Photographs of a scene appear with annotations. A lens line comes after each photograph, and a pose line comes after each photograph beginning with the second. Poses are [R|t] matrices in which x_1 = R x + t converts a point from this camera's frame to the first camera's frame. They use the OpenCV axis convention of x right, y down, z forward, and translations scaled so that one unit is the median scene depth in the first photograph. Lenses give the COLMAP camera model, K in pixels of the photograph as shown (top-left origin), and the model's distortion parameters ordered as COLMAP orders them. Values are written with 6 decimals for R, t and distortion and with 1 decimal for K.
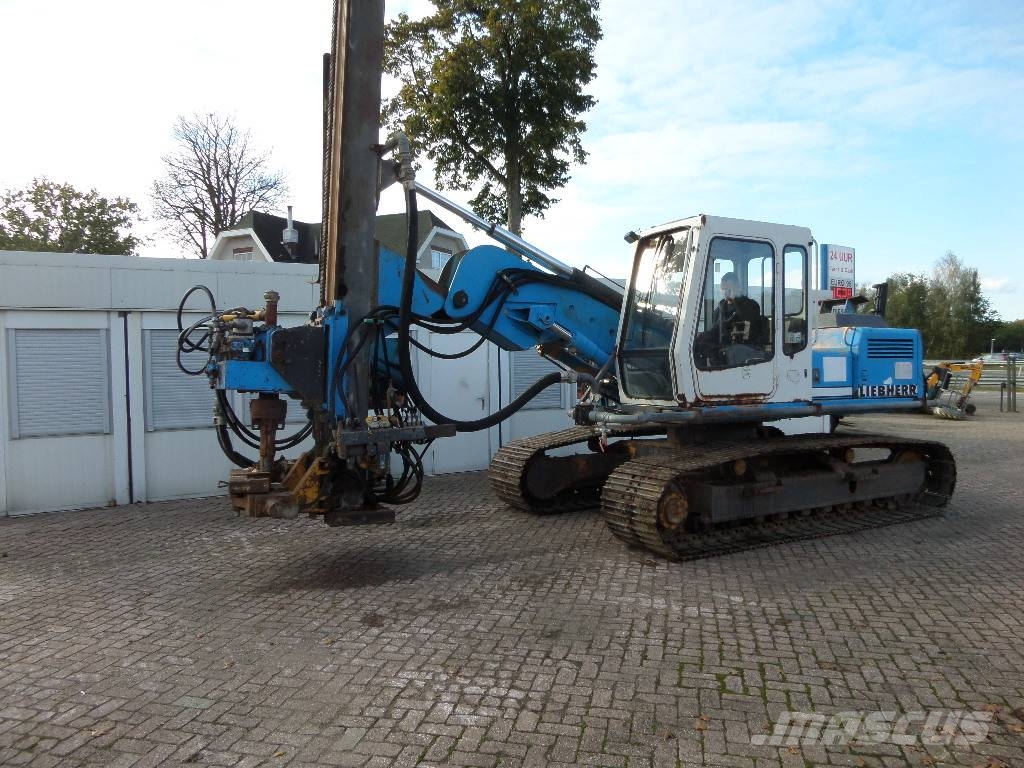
lens RADIAL K [[740.5, 0, 512.0], [0, 740.5, 384.0], [0, 0, 1]] dist [-0.022502, 0.006289]
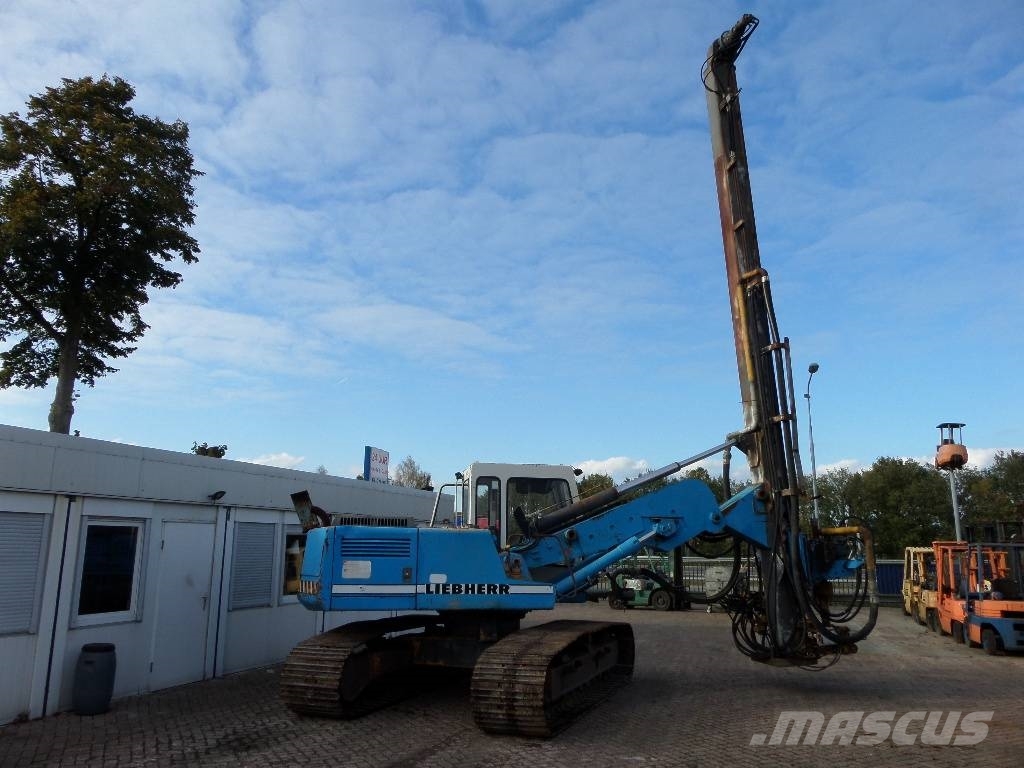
lens RADIAL K [[740.5, 0, 512.0], [0, 740.5, 384.0], [0, 0, 1]] dist [-0.022502, 0.006289]
pose [[0.767493, 0.154695, 0.622113, -0.446349], [0.006149, 0.968626, -0.248446, -0.008549], [-0.641028, 0.194506, 0.742462, 0.053133]]
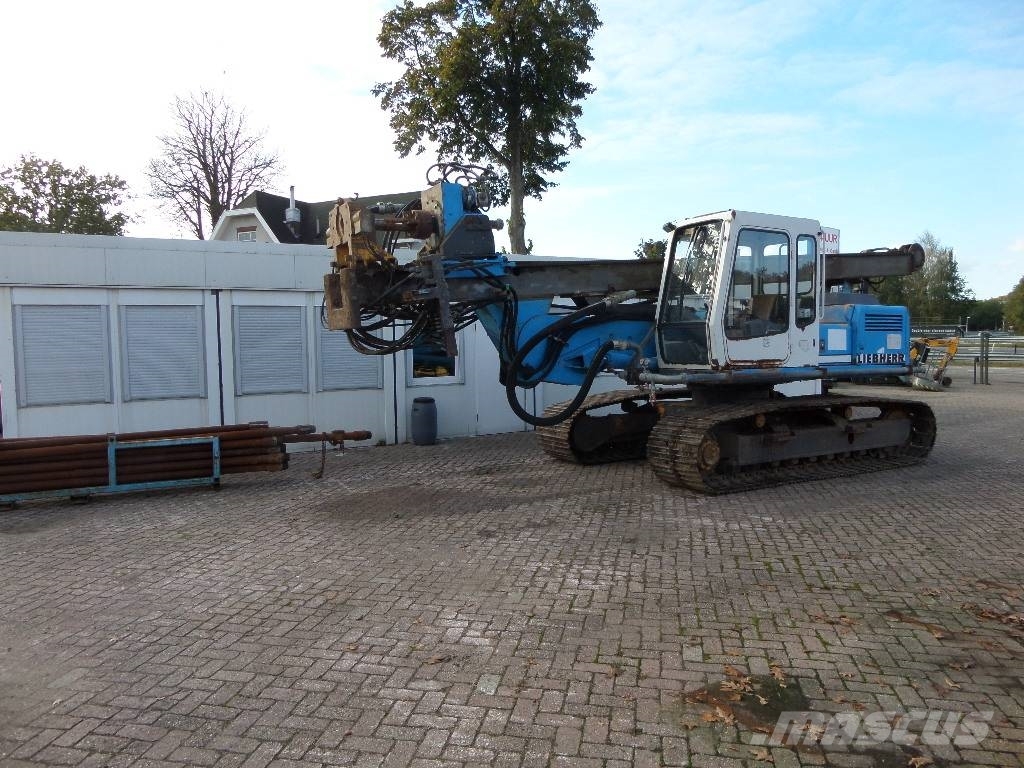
lens RADIAL K [[740.5, 0, 512.0], [0, 740.5, 384.0], [0, 0, 1]] dist [-0.022502, 0.006289]
pose [[0.999665, -0.002016, 0.025791, -0.100546], [0.001266, 0.999577, 0.029056, 0.014140], [-0.025839, -0.029014, 0.999245, -0.150722]]
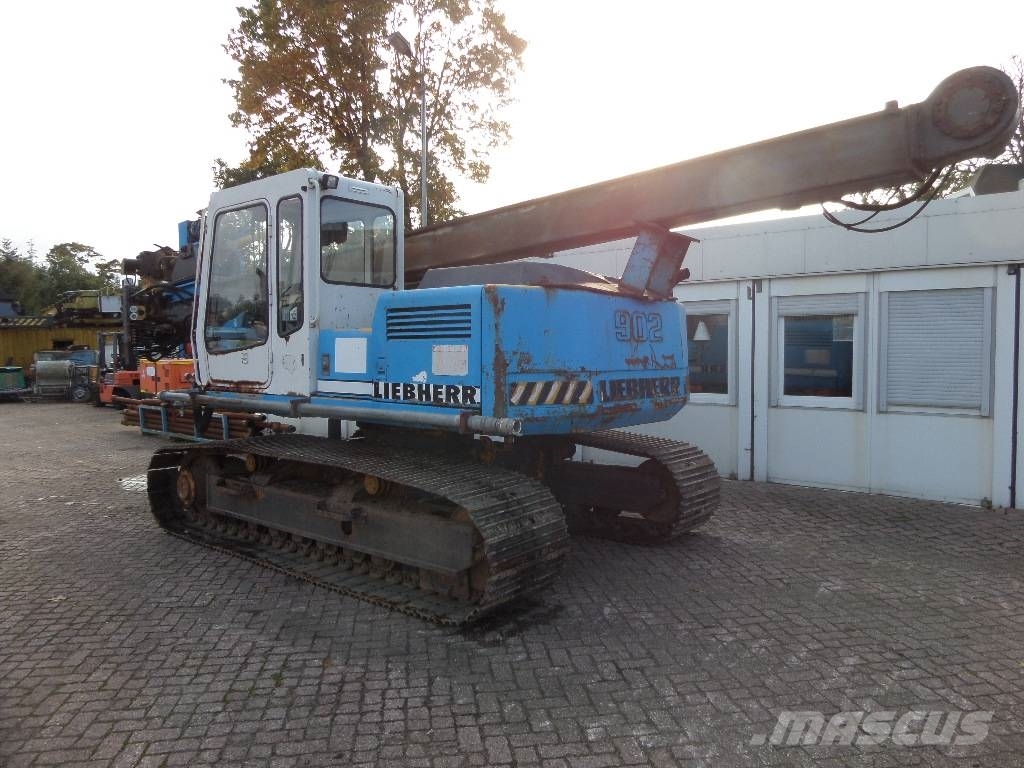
lens RADIAL K [[737.7, 0, 521.0], [0, 737.7, 380.9], [0, 0, 1]] dist [-0.046369, 0.034433]
pose [[0.383140, 0.046473, -0.922520, 1.002742], [-0.026175, 0.998879, 0.039448, -0.024123], [0.923319, 0.009033, 0.383927, 0.772125]]
